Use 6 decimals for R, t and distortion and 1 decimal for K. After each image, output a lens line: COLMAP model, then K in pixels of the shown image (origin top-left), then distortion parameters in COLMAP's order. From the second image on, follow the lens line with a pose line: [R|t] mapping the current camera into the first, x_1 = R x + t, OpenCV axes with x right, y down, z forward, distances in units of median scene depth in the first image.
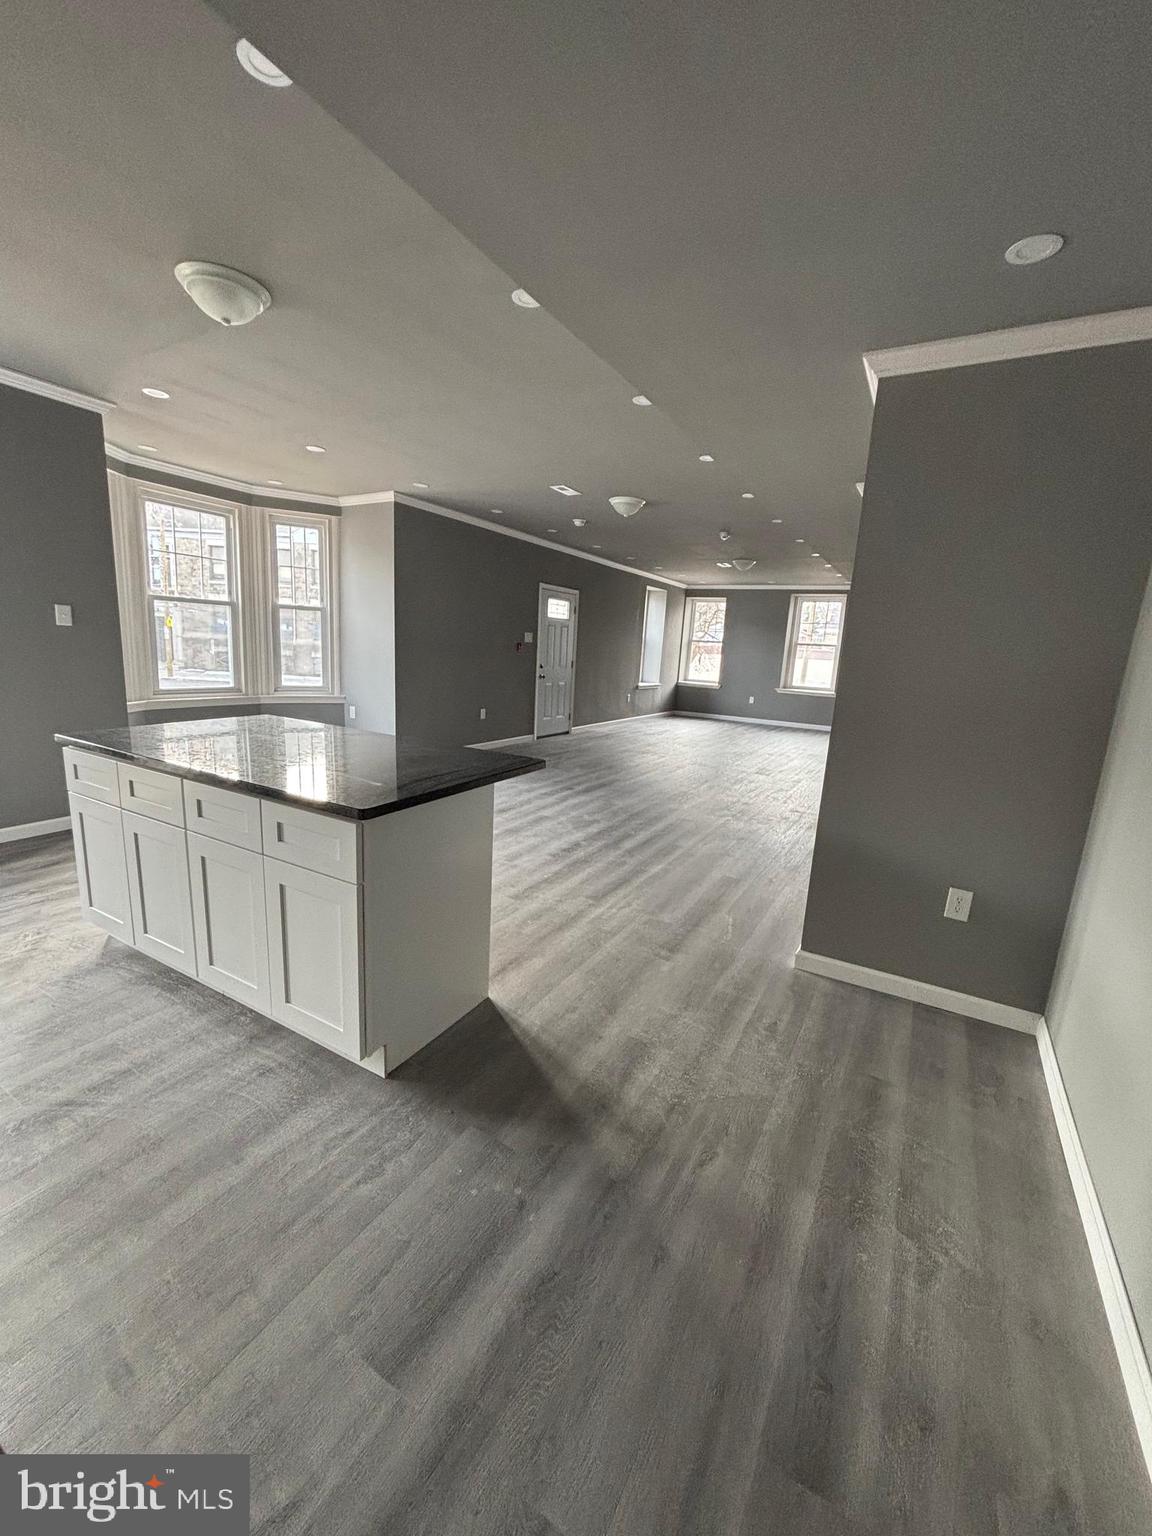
lens RADIAL K [[621.1, 0, 571.9], [0, 621.1, 773.7], [0, 0, 1]] dist [0.000313, -0.000007]
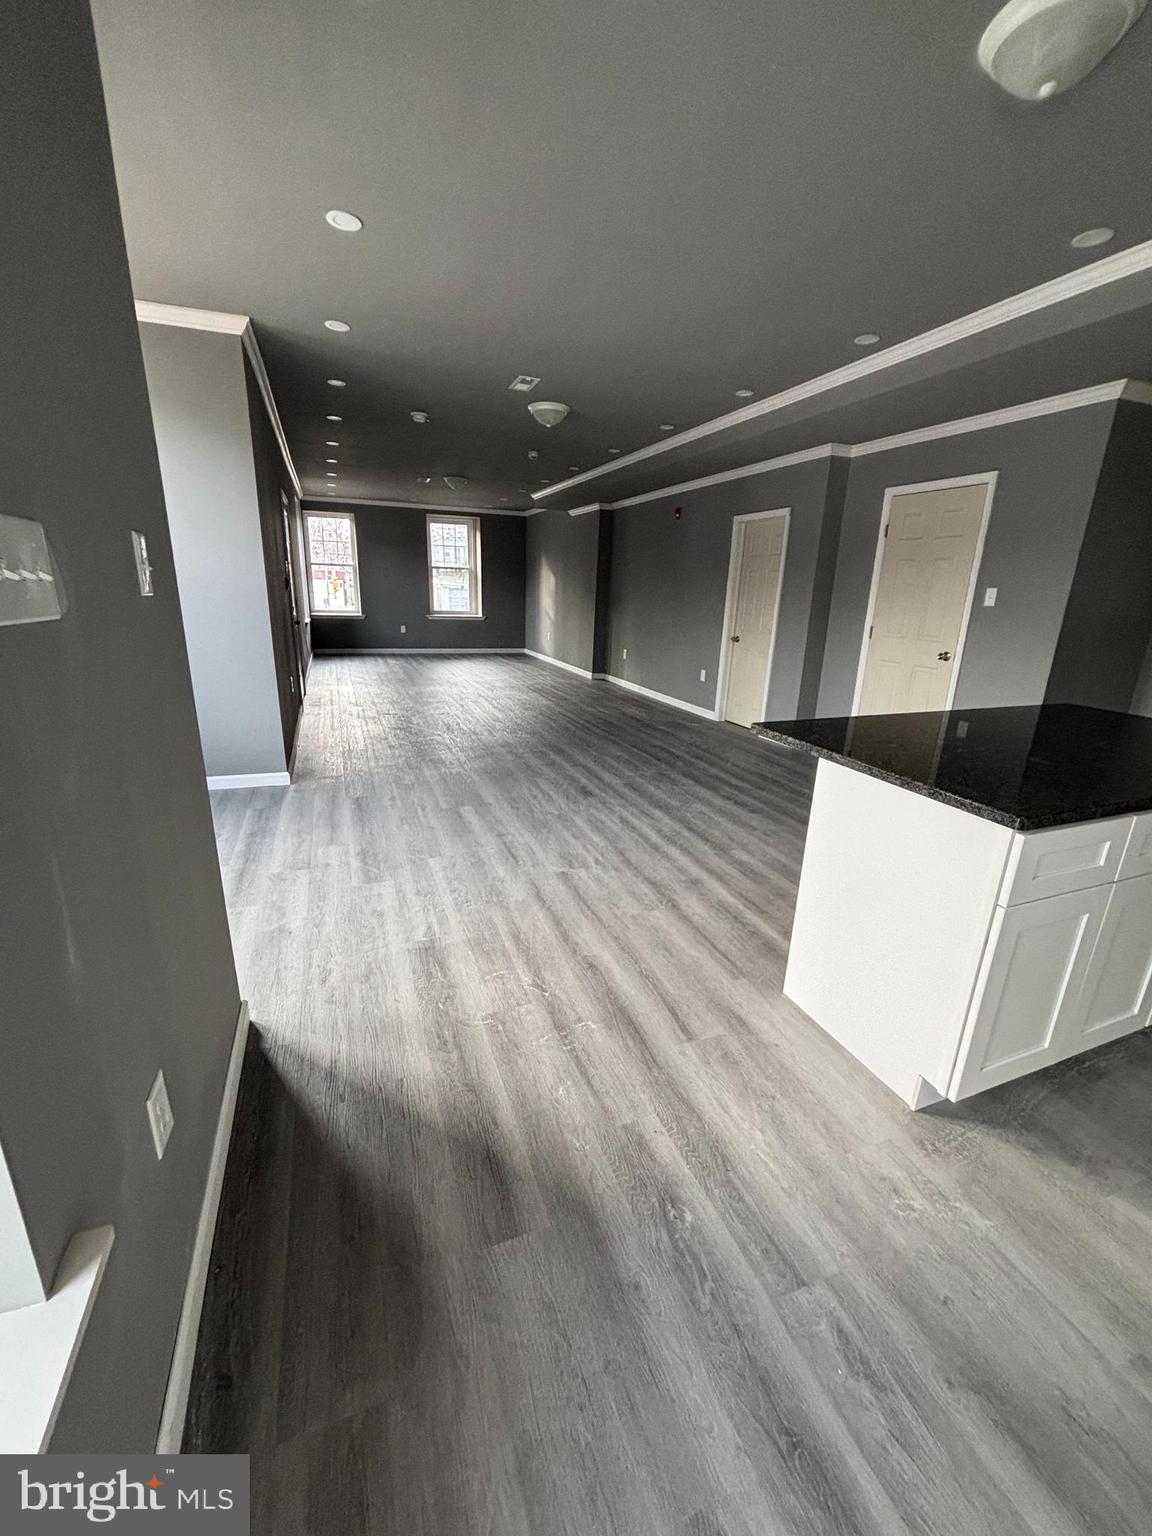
lens RADIAL K [[623.0, 0, 573.6], [0, 623.0, 760.5], [0, 0, 1]] dist [0.001611, 0.000123]
pose [[0.627224, -0.245744, 0.739054, -0.728379], [0.165795, 0.969296, 0.181595, -0.135231], [-0.760988, 0.008631, 0.648709, 0.478457]]
